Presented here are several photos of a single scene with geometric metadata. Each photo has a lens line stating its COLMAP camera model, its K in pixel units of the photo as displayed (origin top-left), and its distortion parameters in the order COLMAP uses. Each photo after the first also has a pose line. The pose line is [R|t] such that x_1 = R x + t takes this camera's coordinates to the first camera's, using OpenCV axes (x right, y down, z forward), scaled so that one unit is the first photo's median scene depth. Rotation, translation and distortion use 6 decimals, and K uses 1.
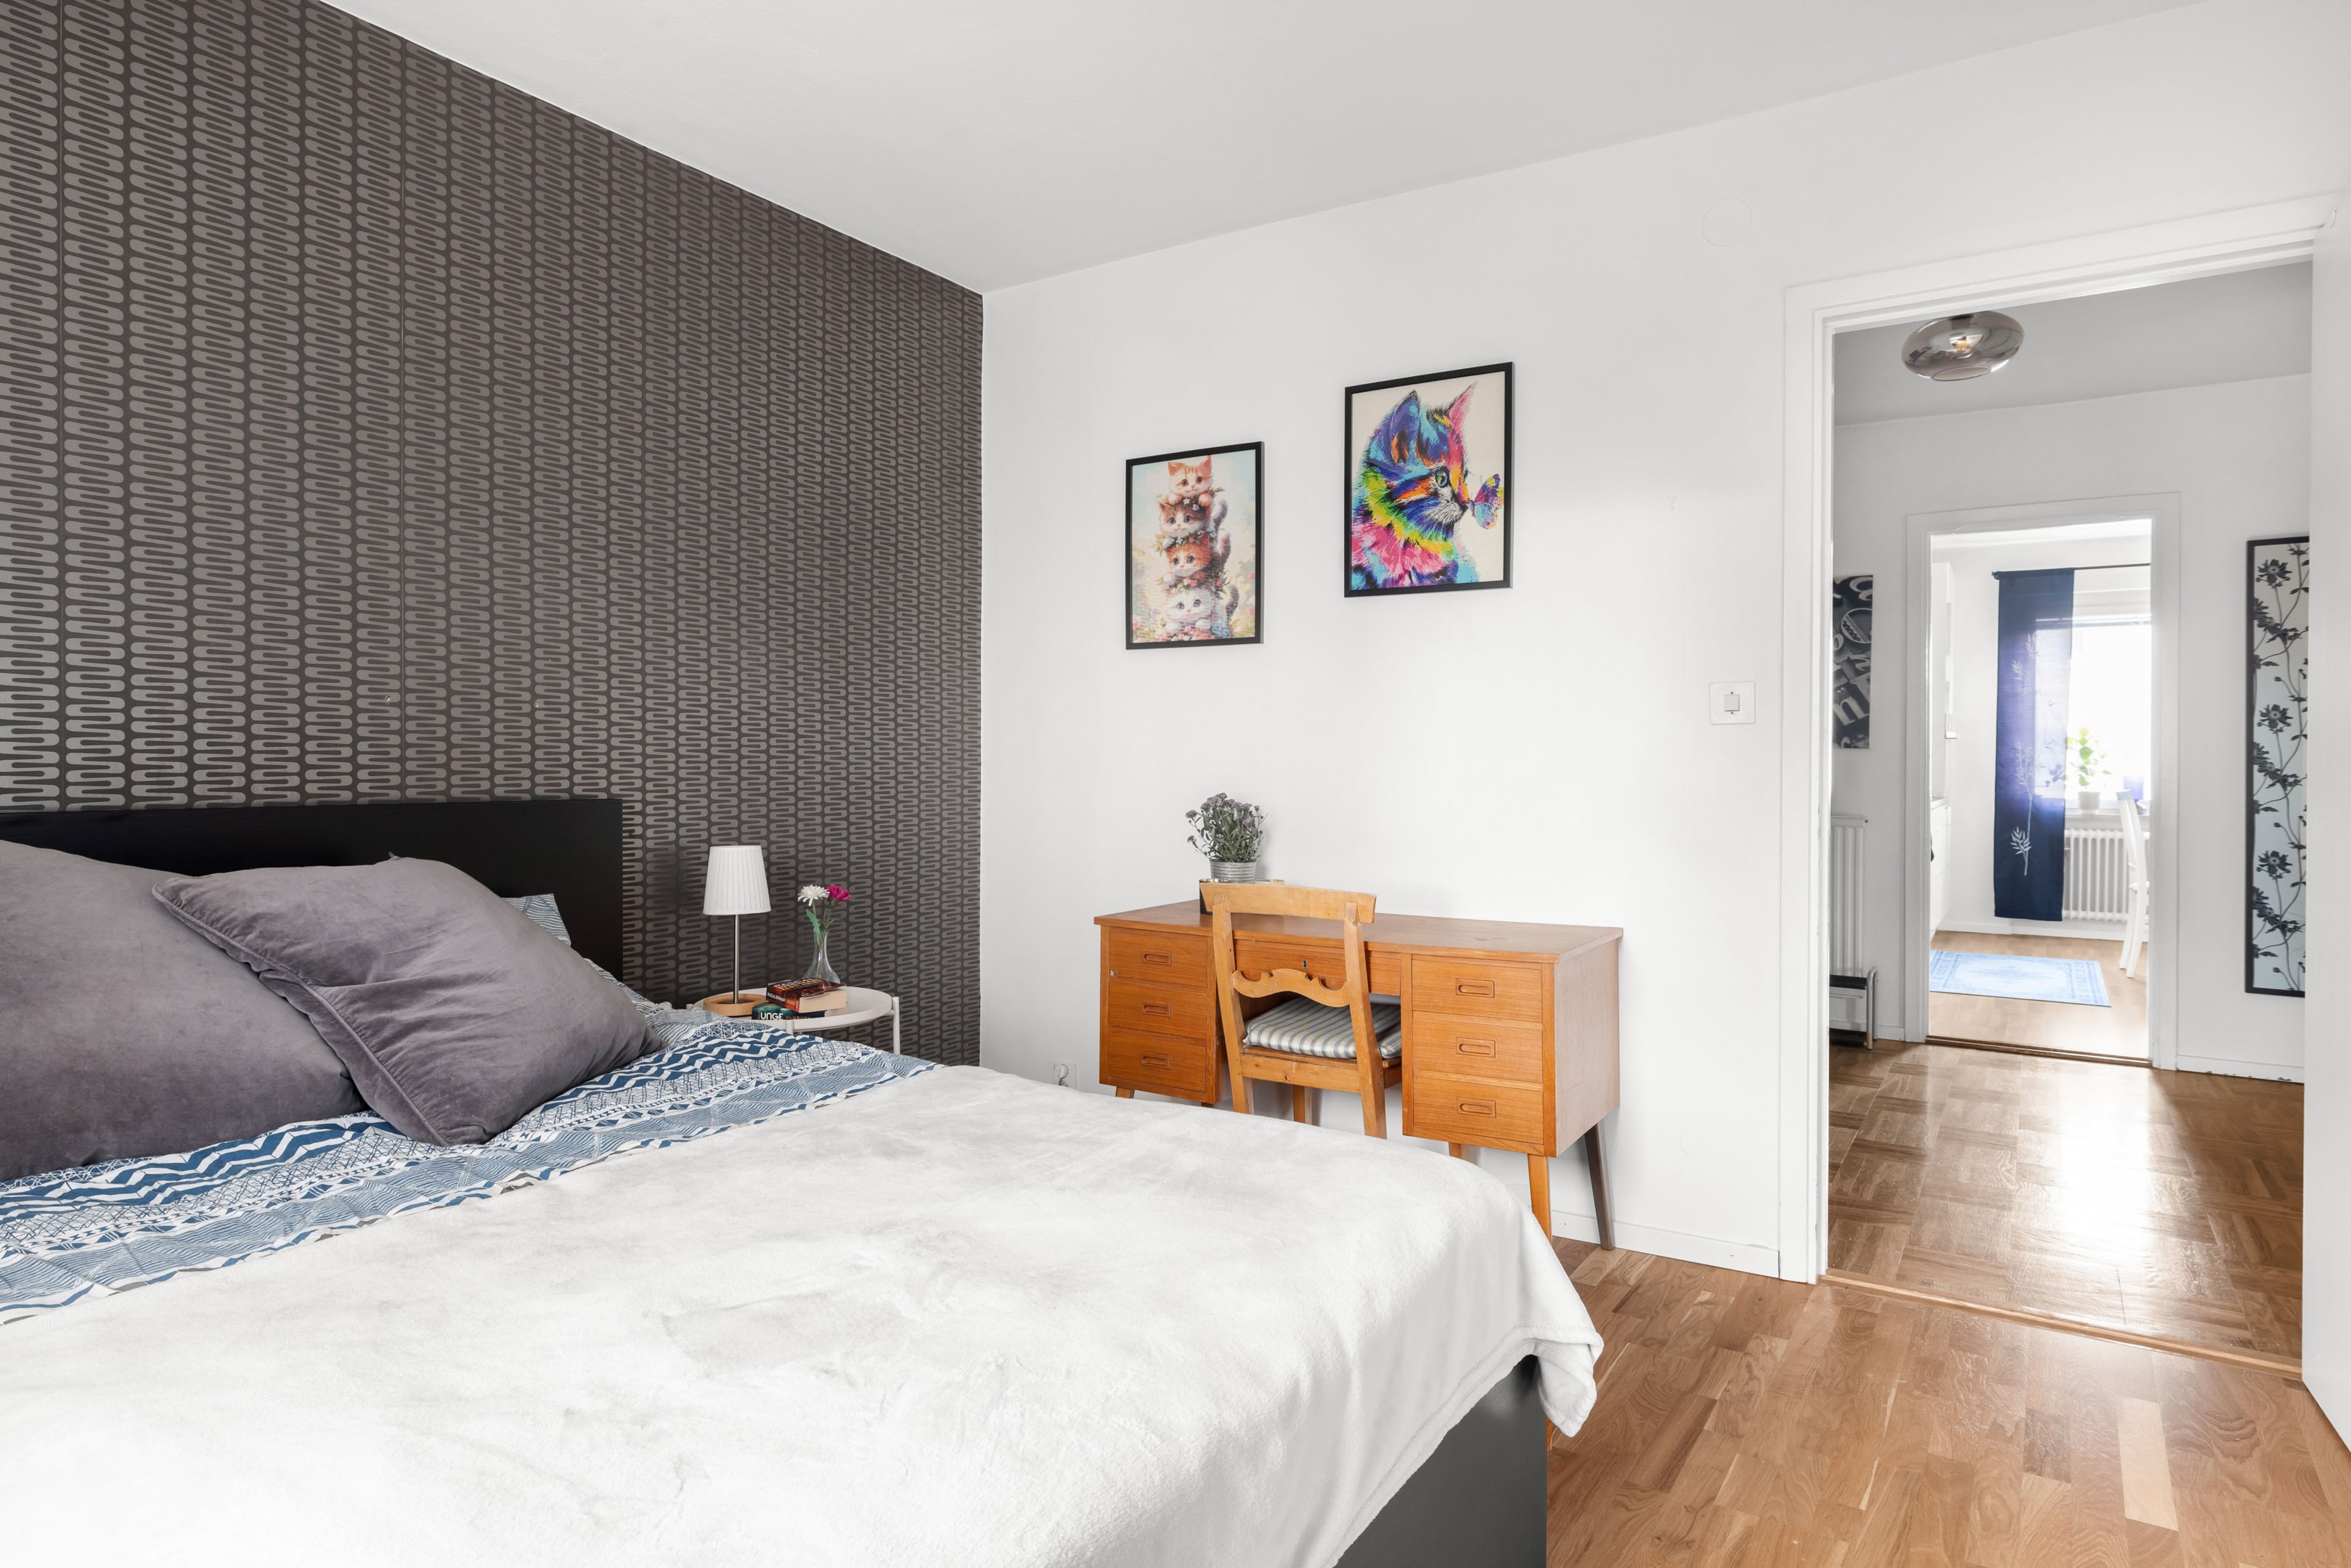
lens RADIAL K [[1357.2, 0, 1176.3], [0, 1357.2, 775.1], [0, 0, 1]] dist [0.000270, 0.002509]
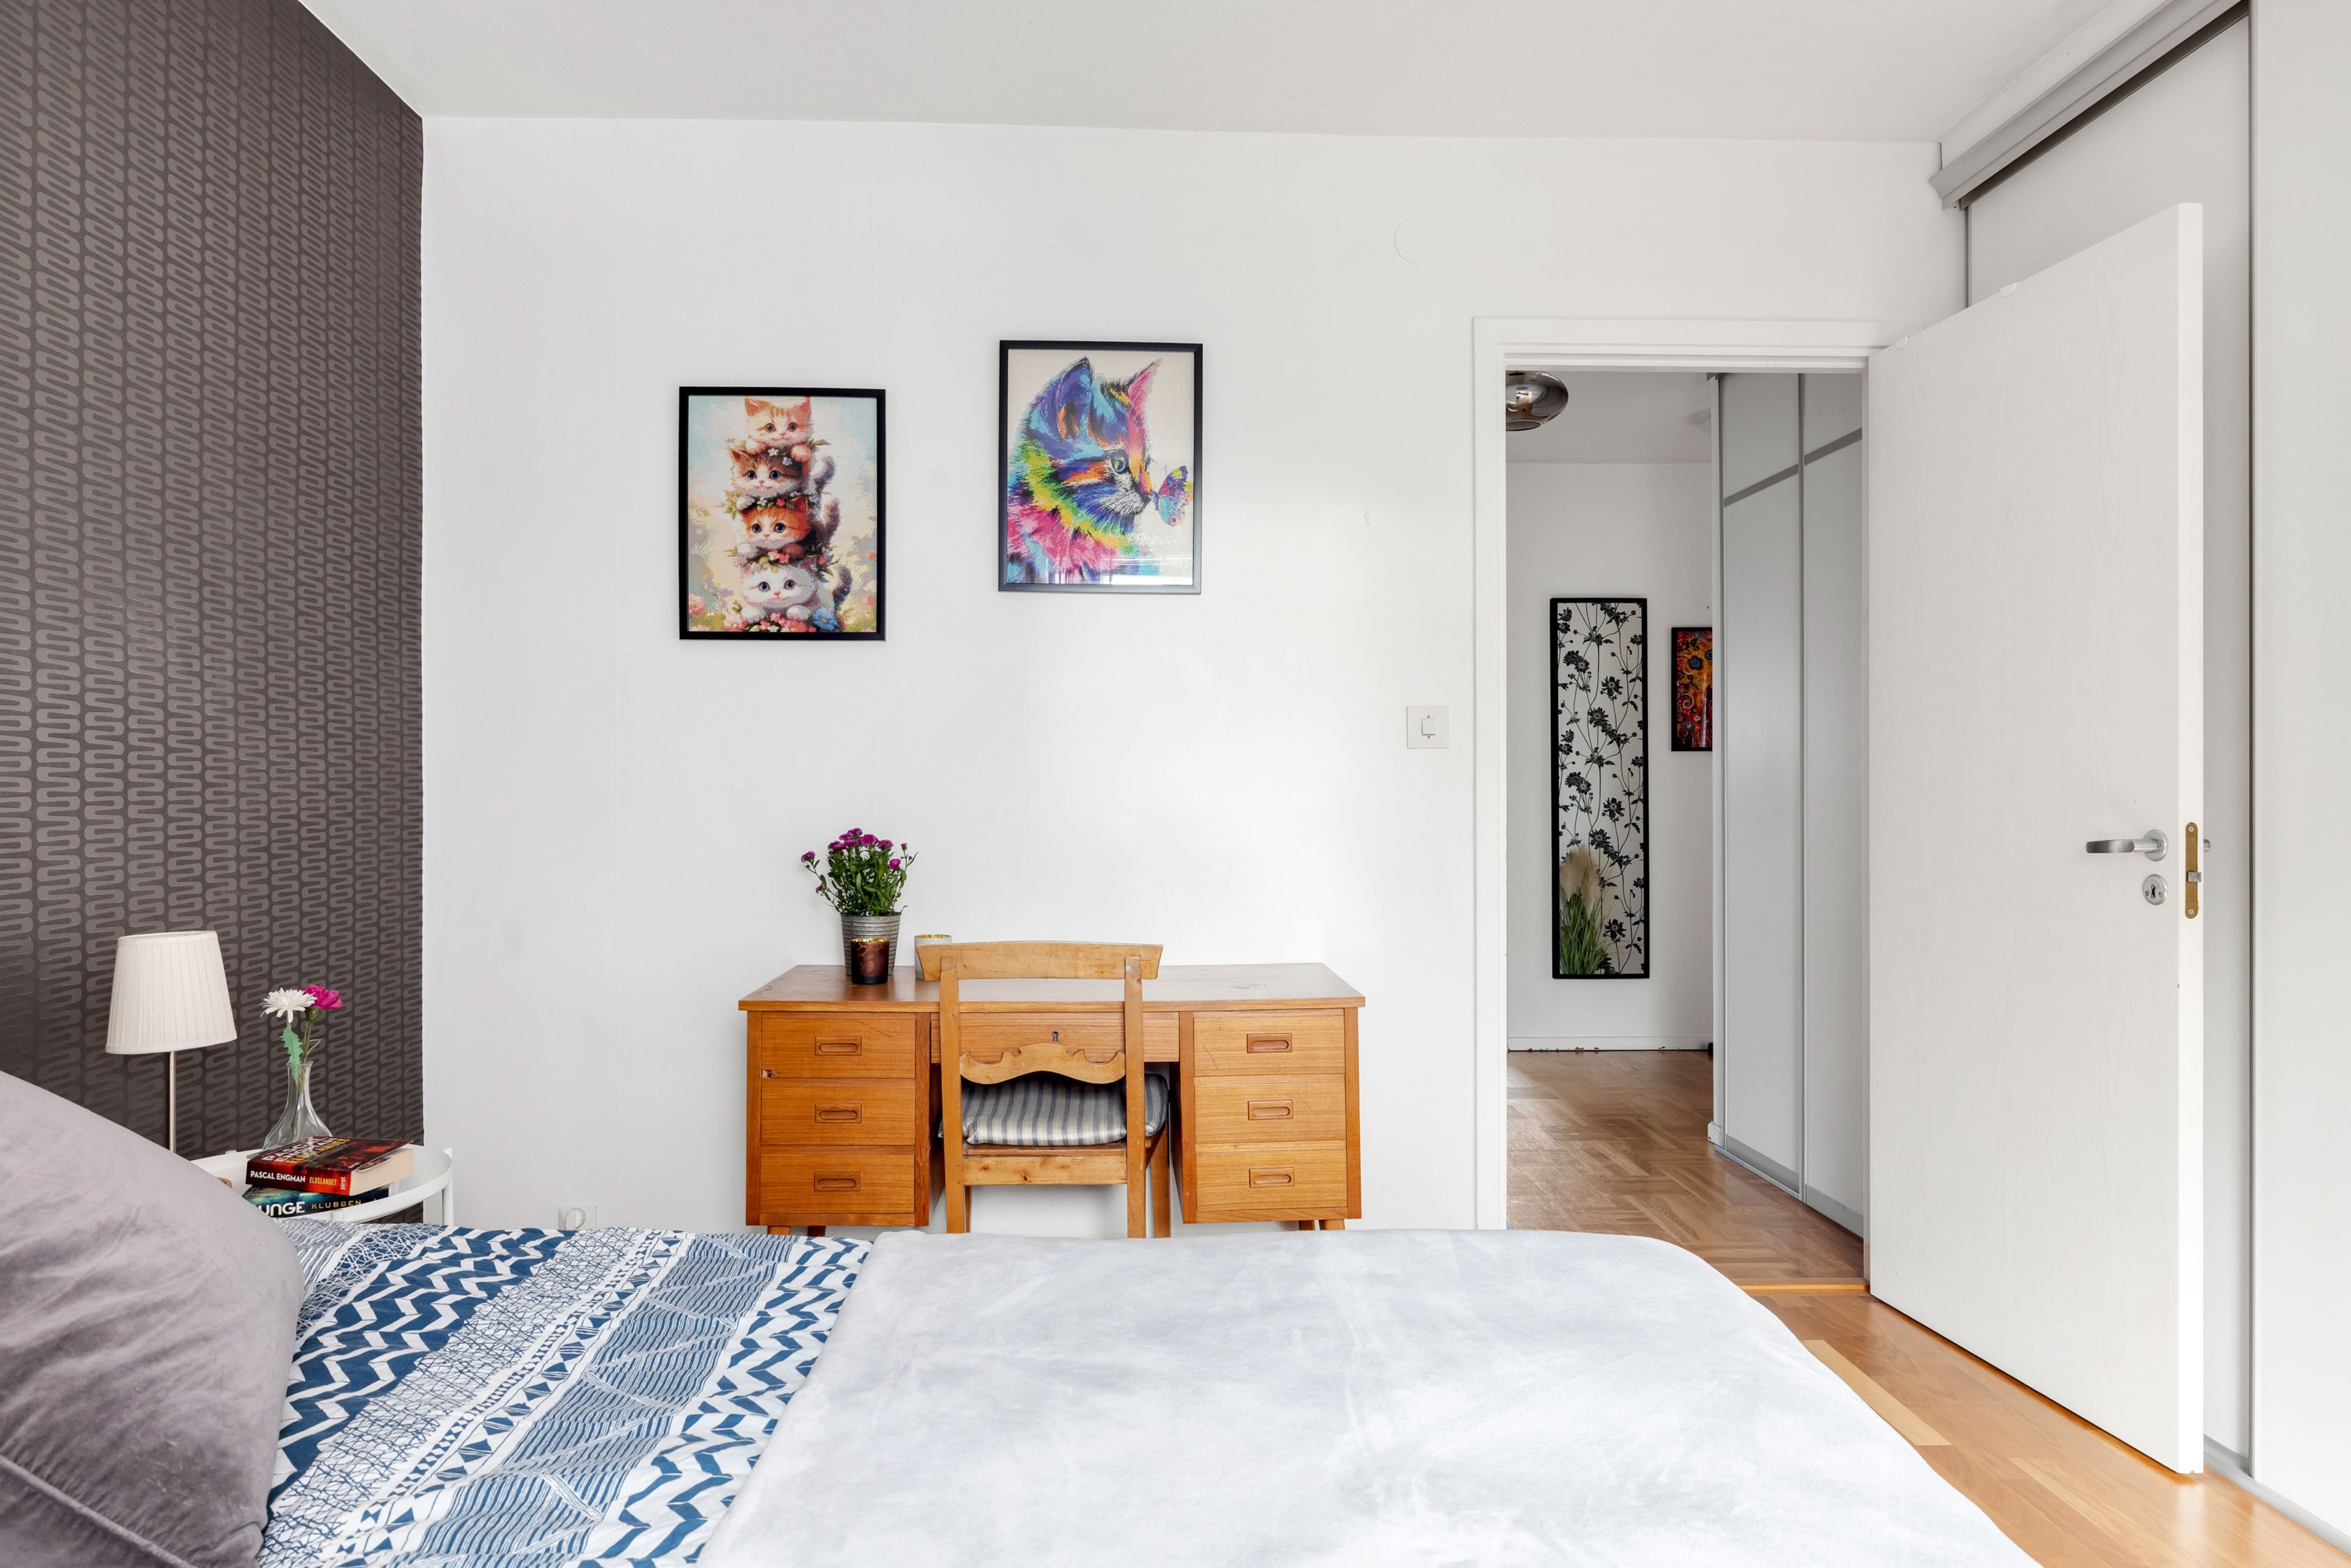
lens RADIAL K [[1466.9, 0, 1174.0], [0, 1466.9, 786.6], [0, 0, 1]] dist [-0.005649, 0.002944]
pose [[0.820509, -0.004799, 0.571614, -0.309247], [0.009565, 0.999940, -0.005336, -0.004900], [-0.571554, 0.009846, 0.820505, 0.203088]]
